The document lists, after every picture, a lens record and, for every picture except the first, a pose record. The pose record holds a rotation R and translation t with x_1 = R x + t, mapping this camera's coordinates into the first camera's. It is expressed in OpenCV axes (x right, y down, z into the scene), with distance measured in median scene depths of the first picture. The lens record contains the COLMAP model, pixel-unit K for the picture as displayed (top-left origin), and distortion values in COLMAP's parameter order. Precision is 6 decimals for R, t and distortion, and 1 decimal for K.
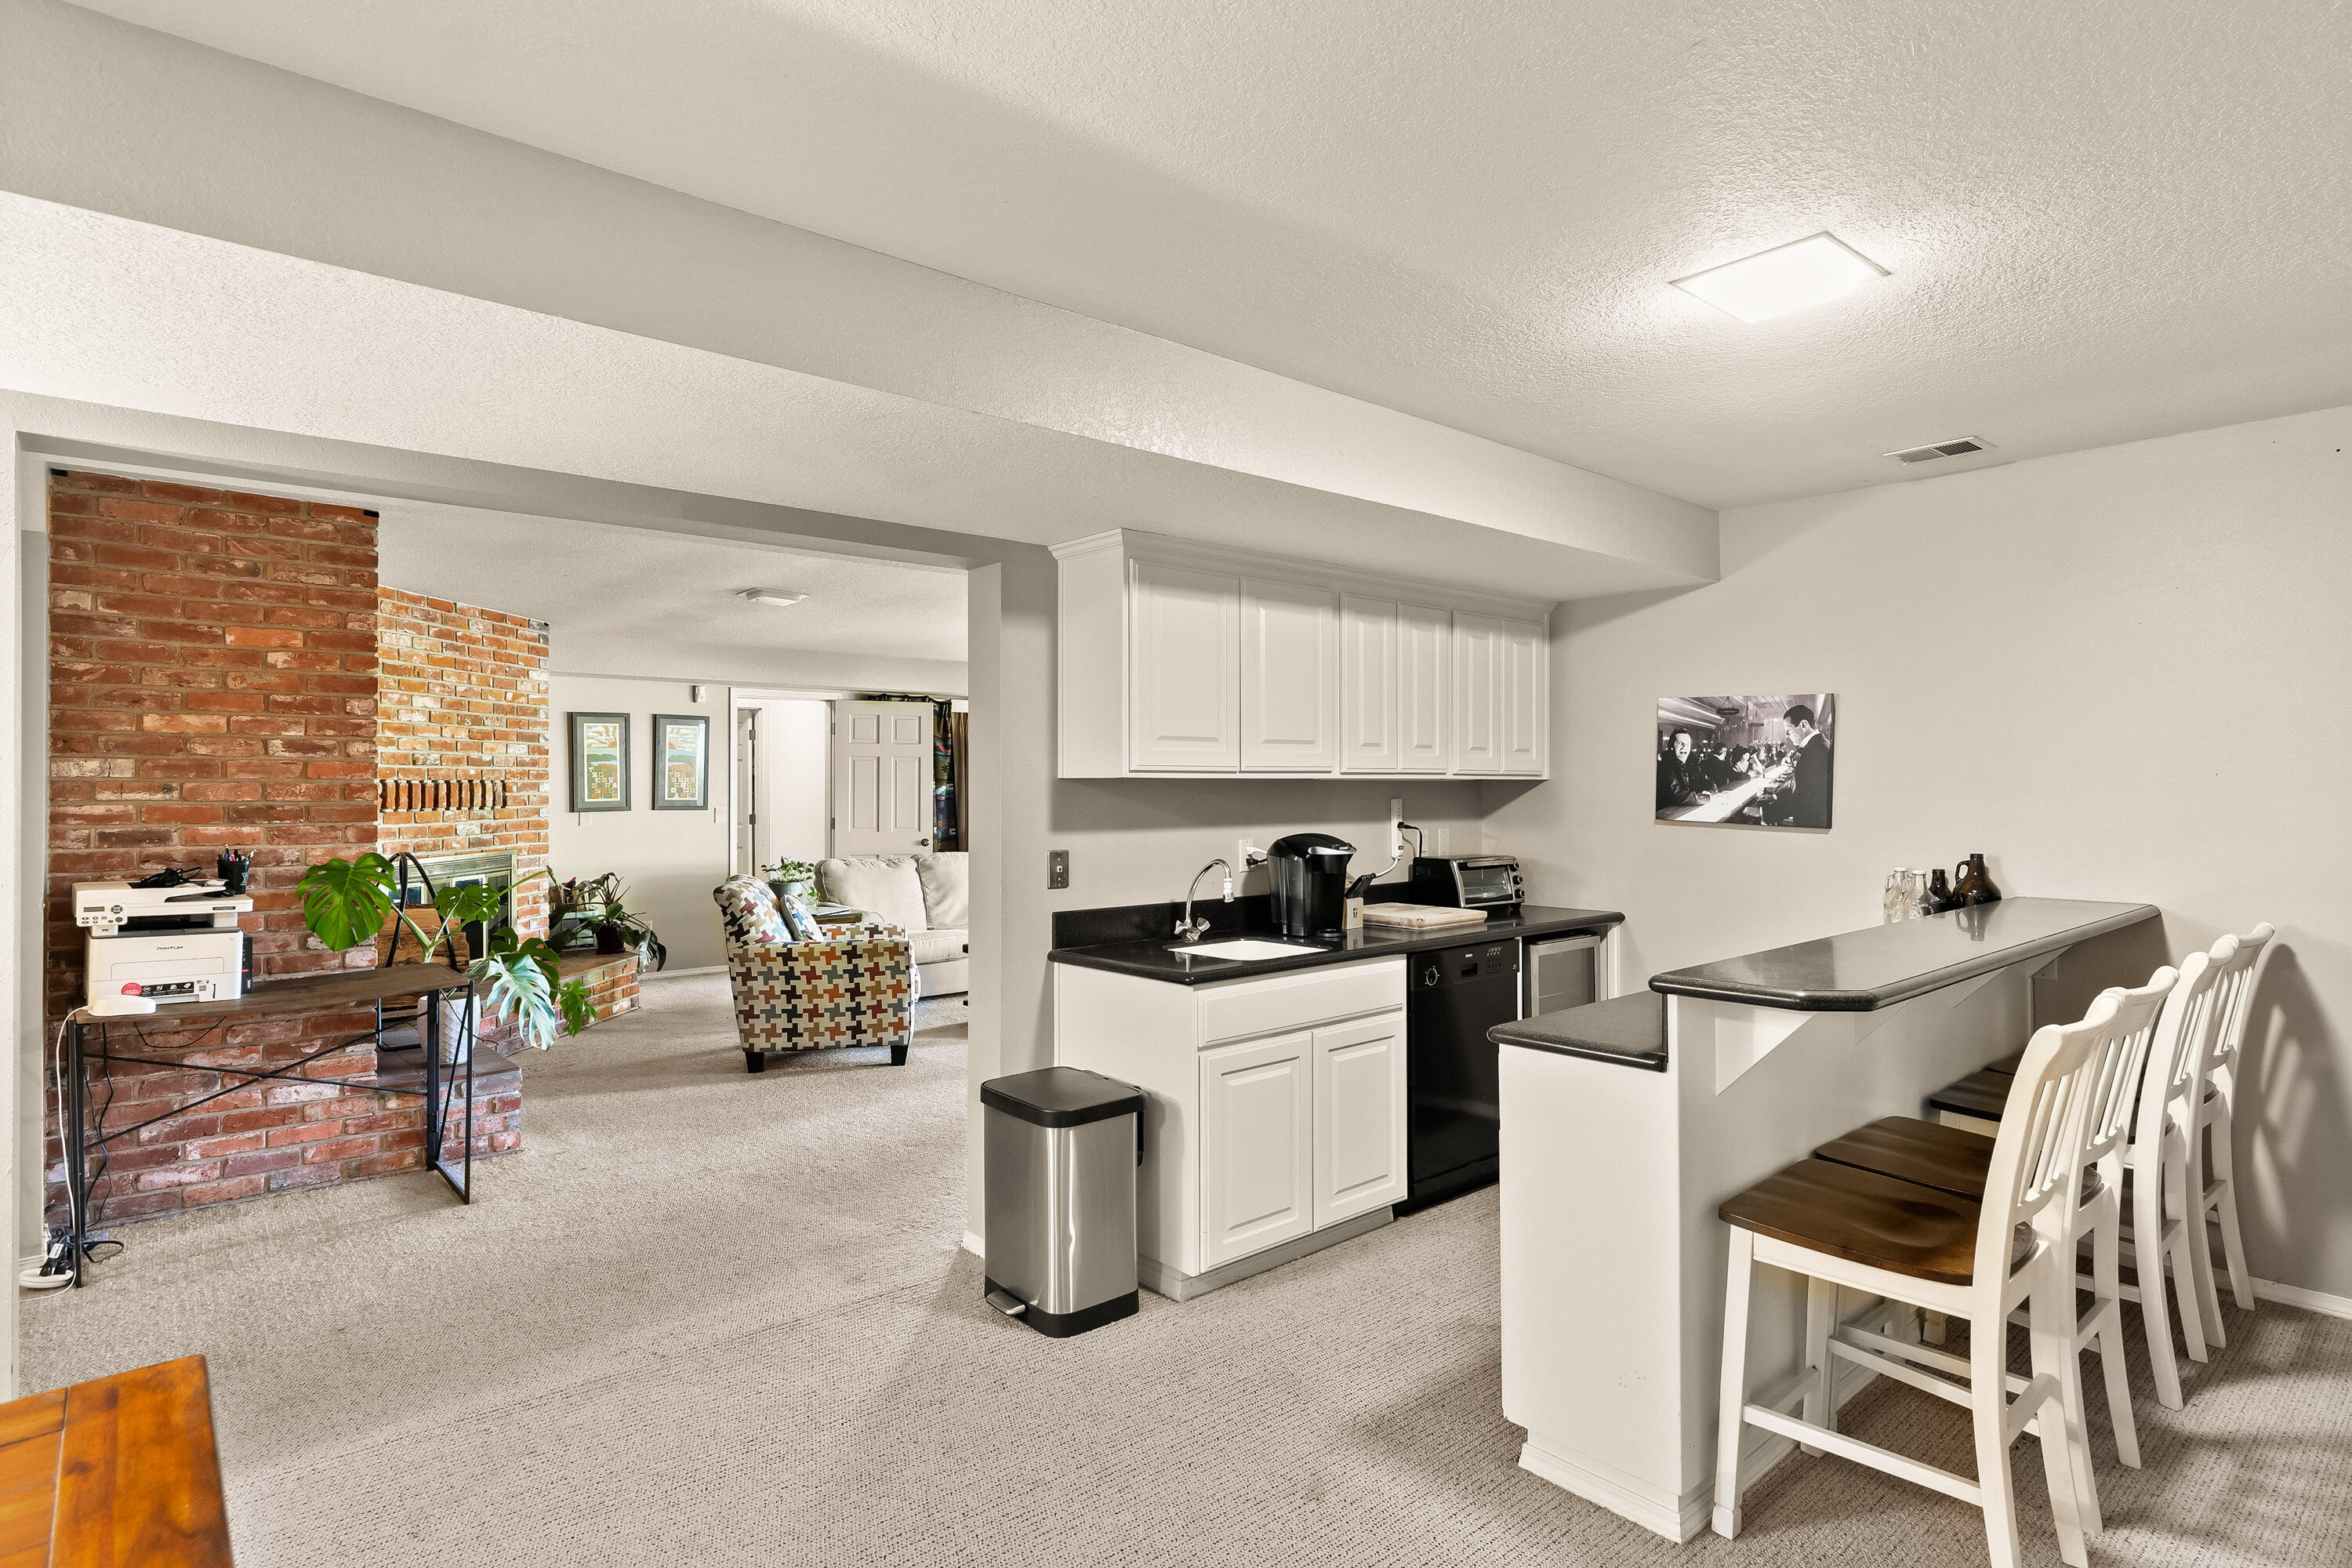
lens RADIAL K [[1205.2, 0, 1172.4], [0, 1205.2, 783.7], [0, 0, 1]] dist [-0.004139, 0.000272]
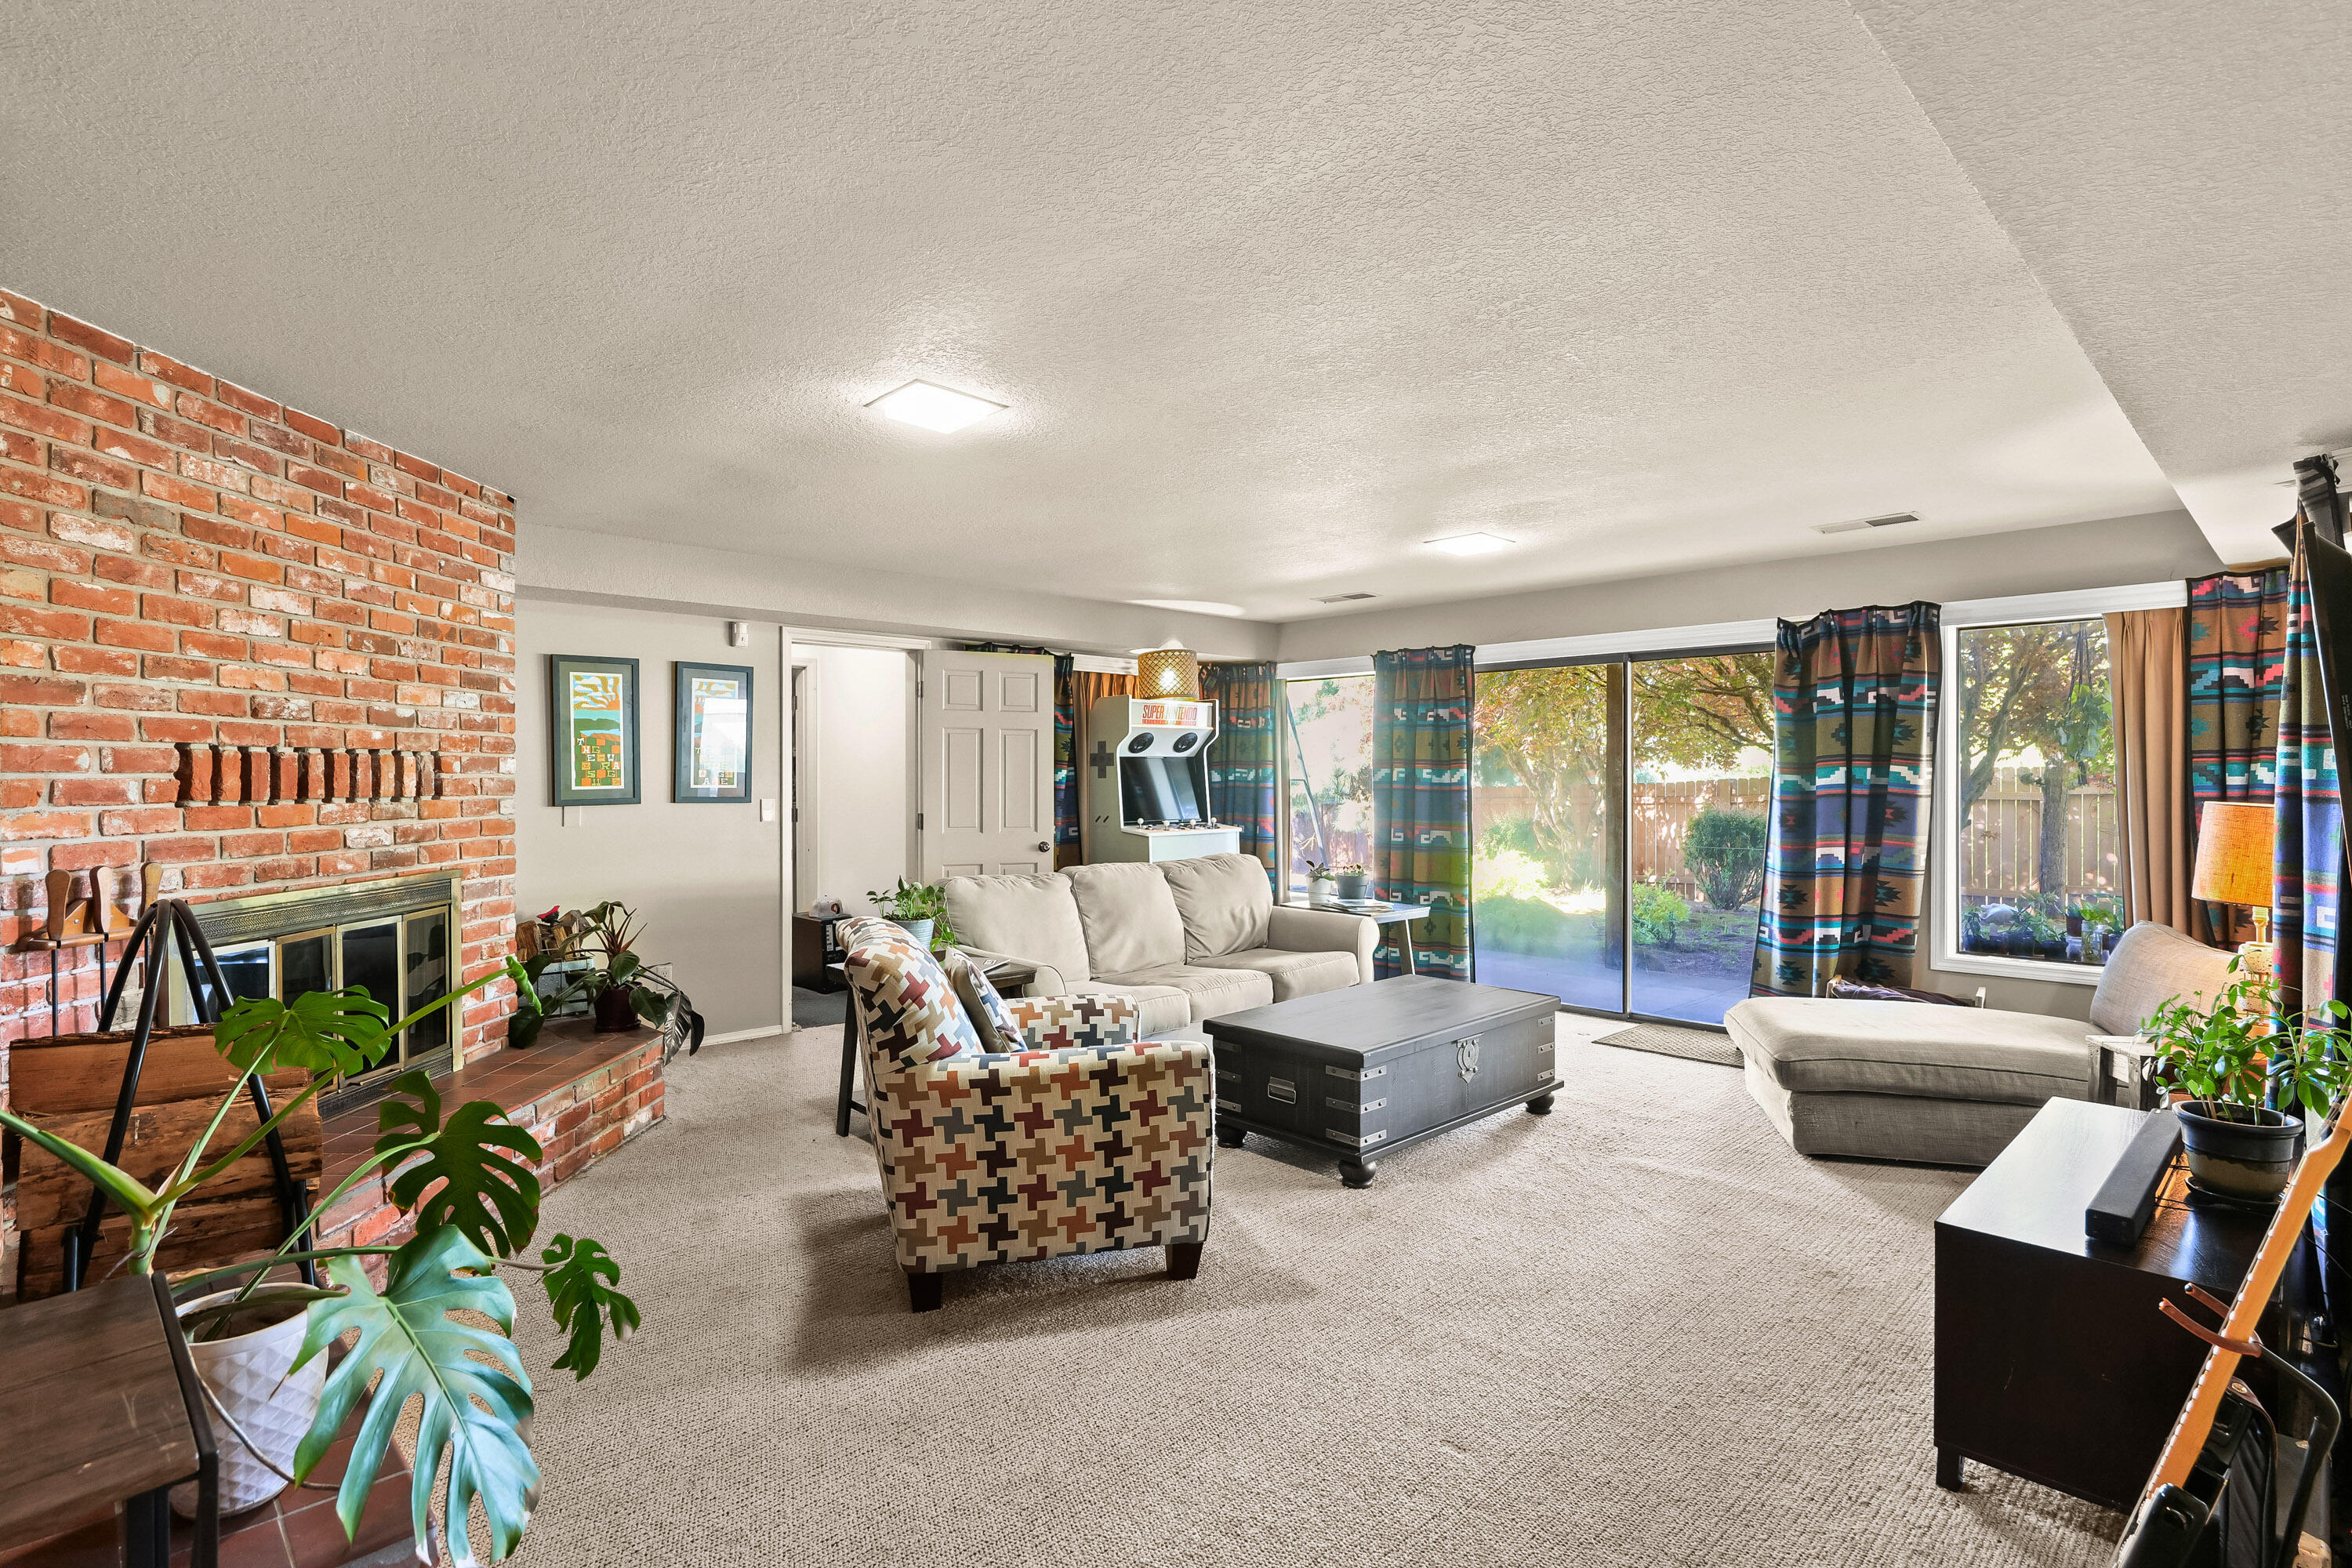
lens RADIAL K [[1155.3, 0, 1180.9], [0, 1155.3, 784.0], [0, 0, 1]] dist [-0.006935, -0.000752]
pose [[0.999016, -0.000273, 0.044360, -0.310337], [0.000011, 0.999983, 0.005900, 0.013405], [-0.044361, -0.005894, 0.998998, 0.601904]]
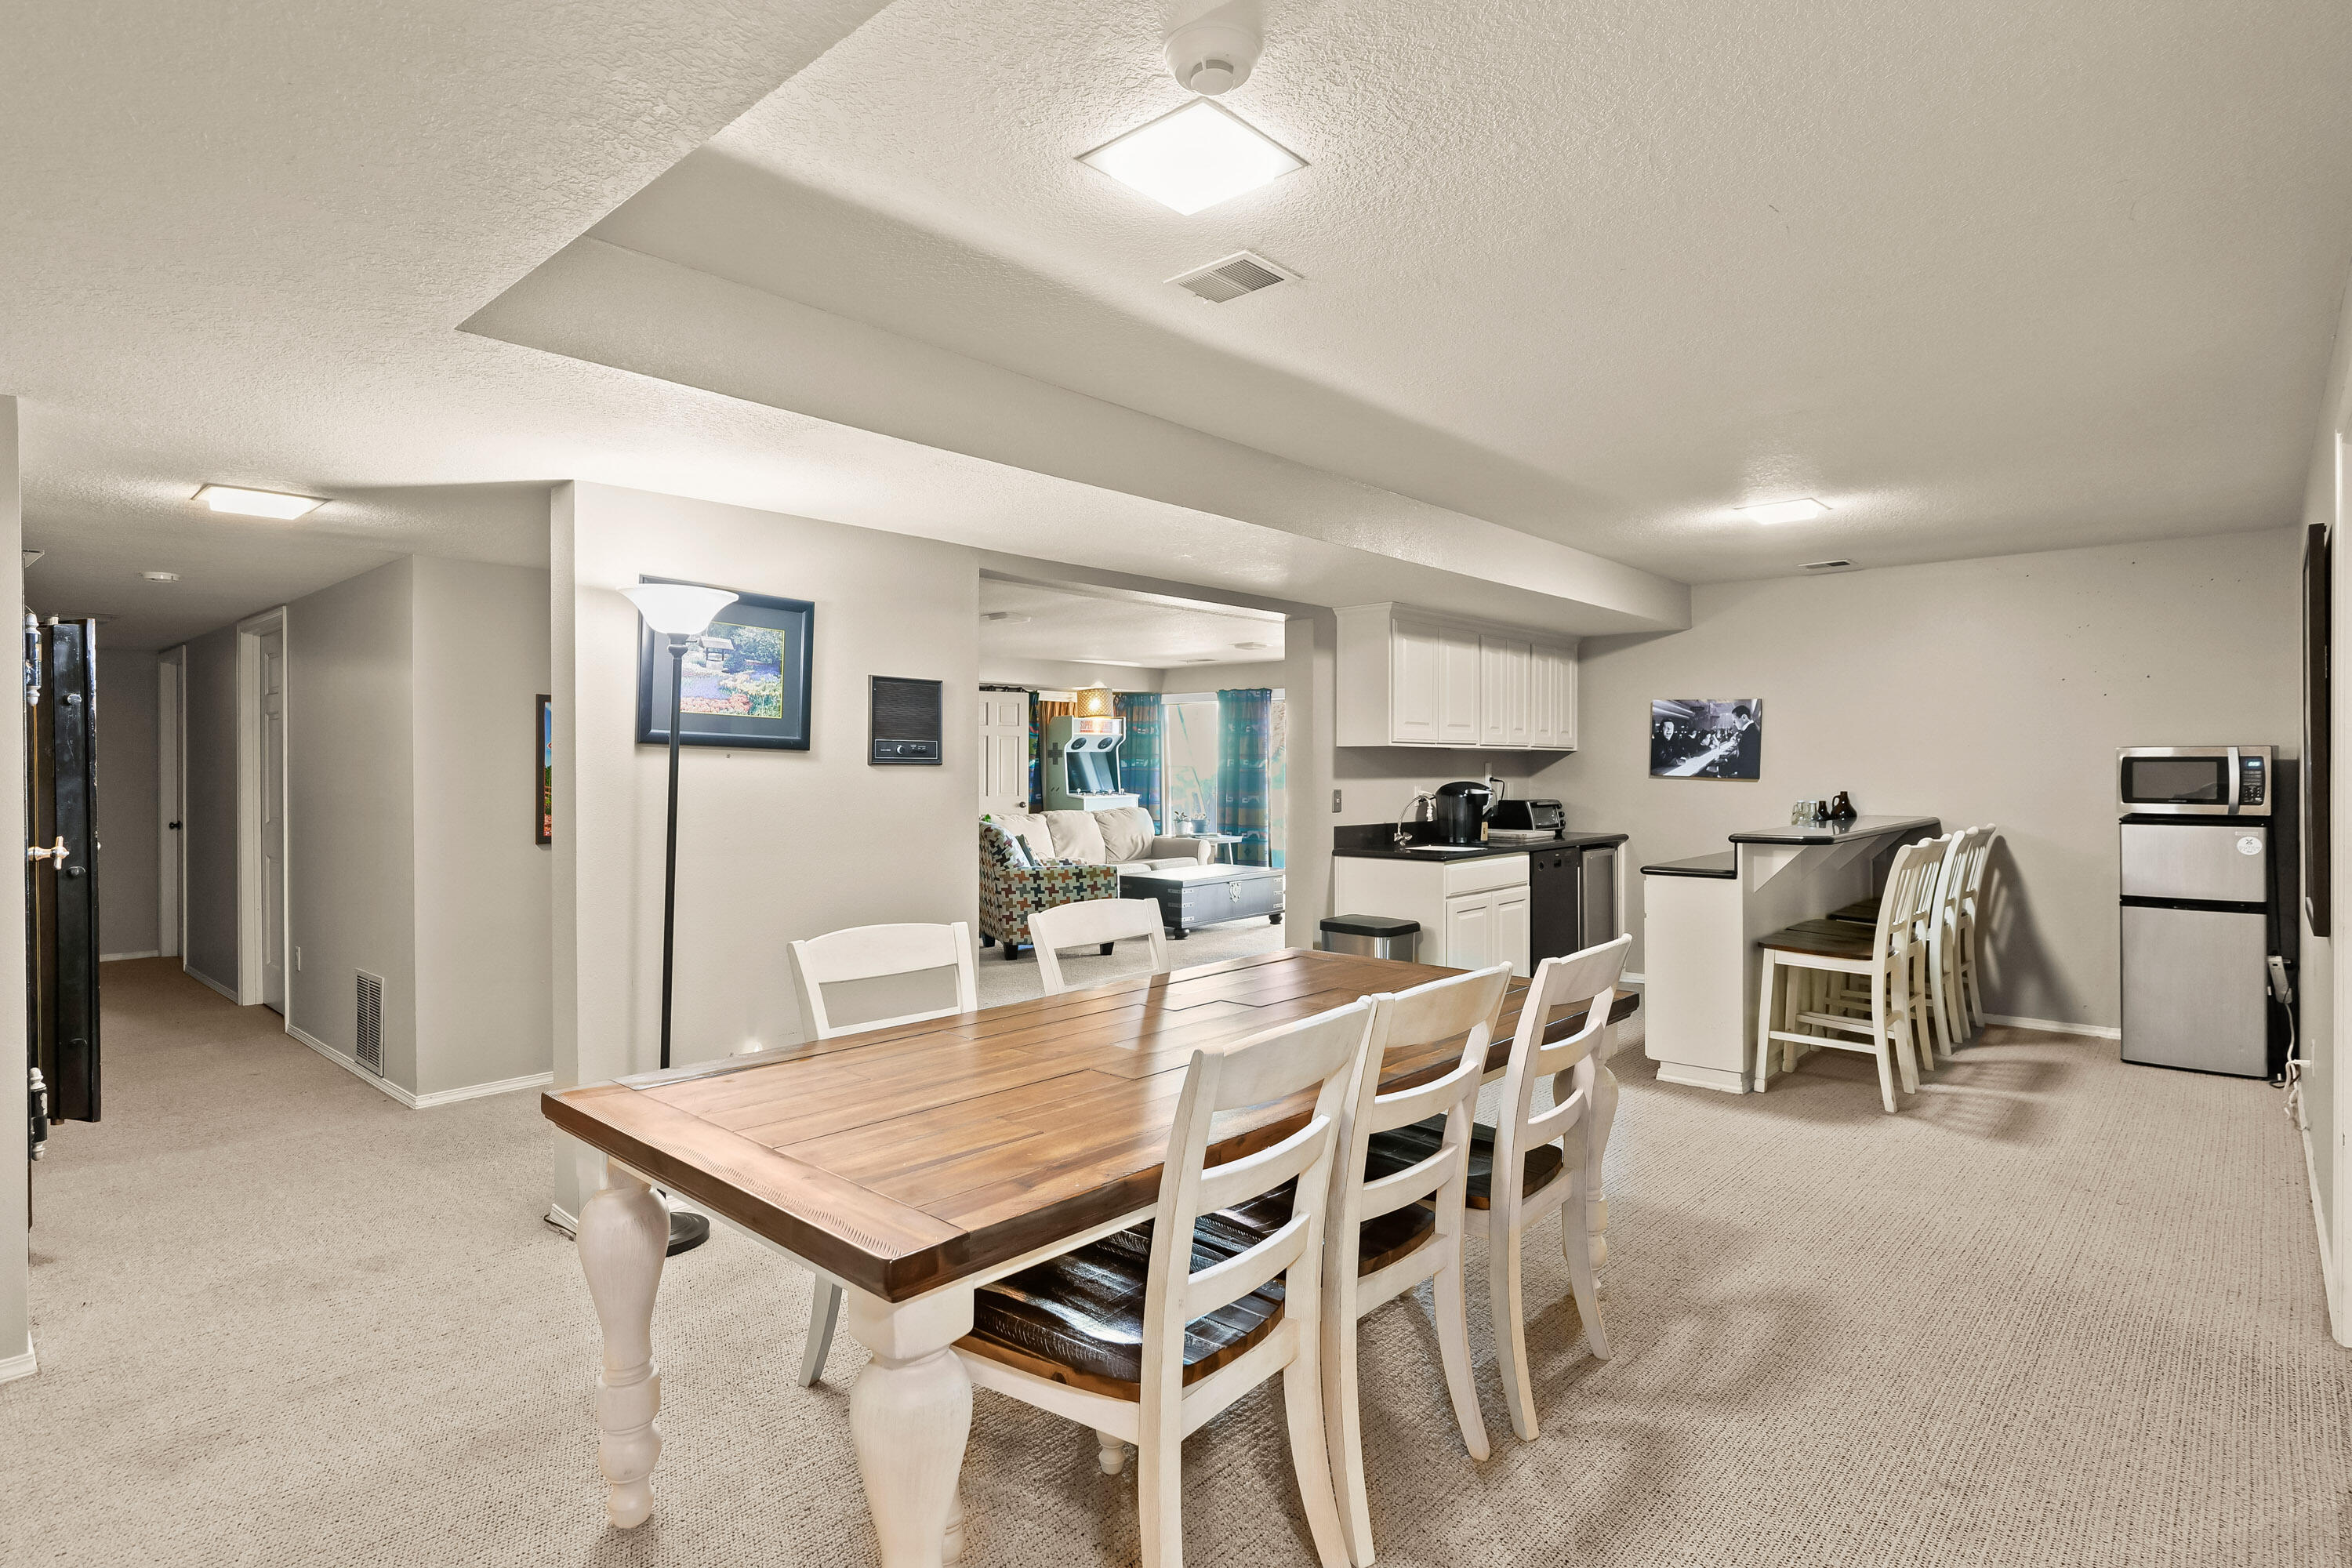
lens RADIAL K [[1155.3, 0, 1178.5], [0, 1155.3, 774.3], [0, 0, 1]] dist [-0.006935, -0.000752]
pose [[0.993355, 0.000402, 0.115093, -0.369540], [-0.001300, 0.999969, 0.007731, 0.016125], [-0.115086, -0.007829, 0.993325, -0.422685]]
